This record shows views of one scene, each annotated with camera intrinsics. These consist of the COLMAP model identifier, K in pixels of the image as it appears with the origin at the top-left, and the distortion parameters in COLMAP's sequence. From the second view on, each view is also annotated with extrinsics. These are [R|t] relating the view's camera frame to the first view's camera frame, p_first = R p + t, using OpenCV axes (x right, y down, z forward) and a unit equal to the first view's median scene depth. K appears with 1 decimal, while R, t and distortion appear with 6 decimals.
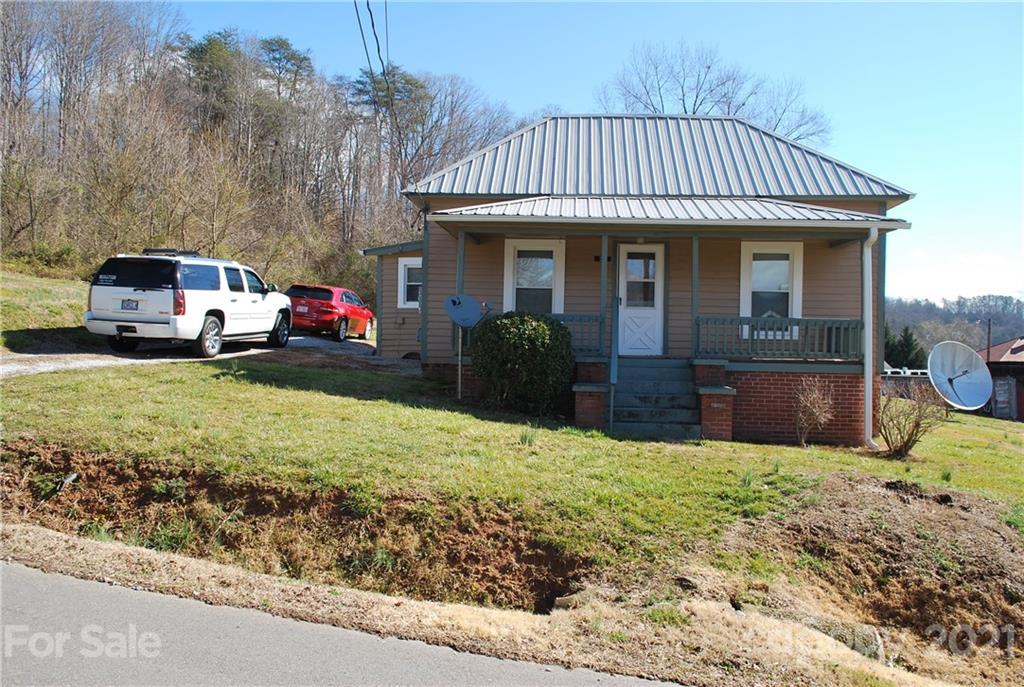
lens RADIAL K [[809.3, 0, 518.1], [0, 809.3, 341.9], [0, 0, 1]] dist [-0.087299, 0.015821]
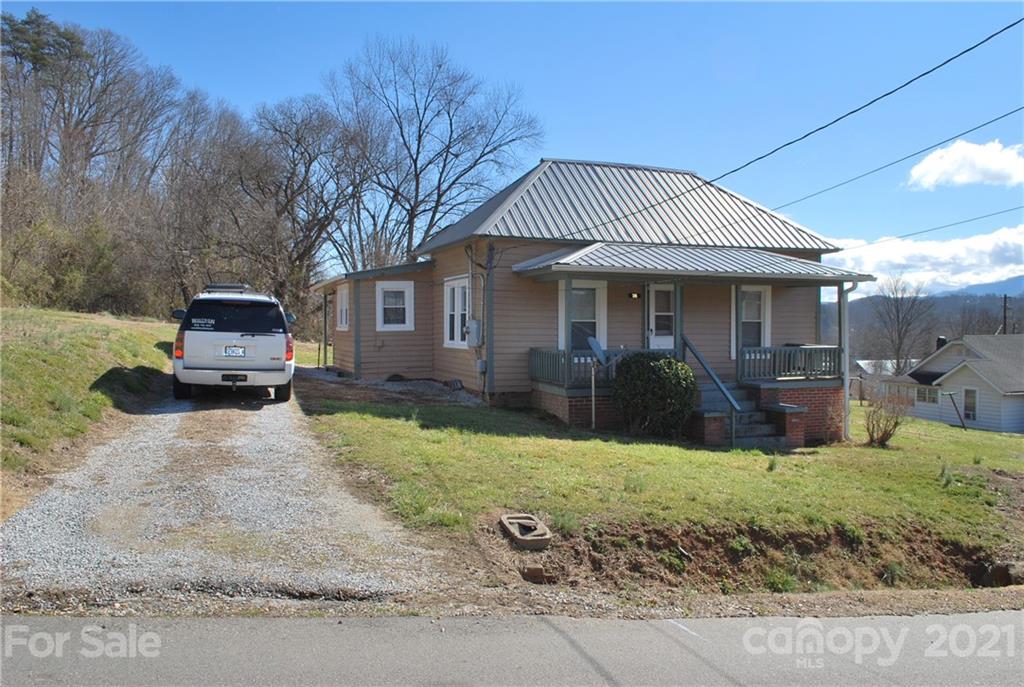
lens RADIAL K [[809.3, 0, 518.1], [0, 809.3, 341.9], [0, 0, 1]] dist [-0.087299, 0.015821]
pose [[0.897730, -0.030205, 0.439508, -0.563183], [0.015997, 0.999224, 0.035997, -0.080311], [-0.440255, -0.025285, 0.897517, 0.016867]]
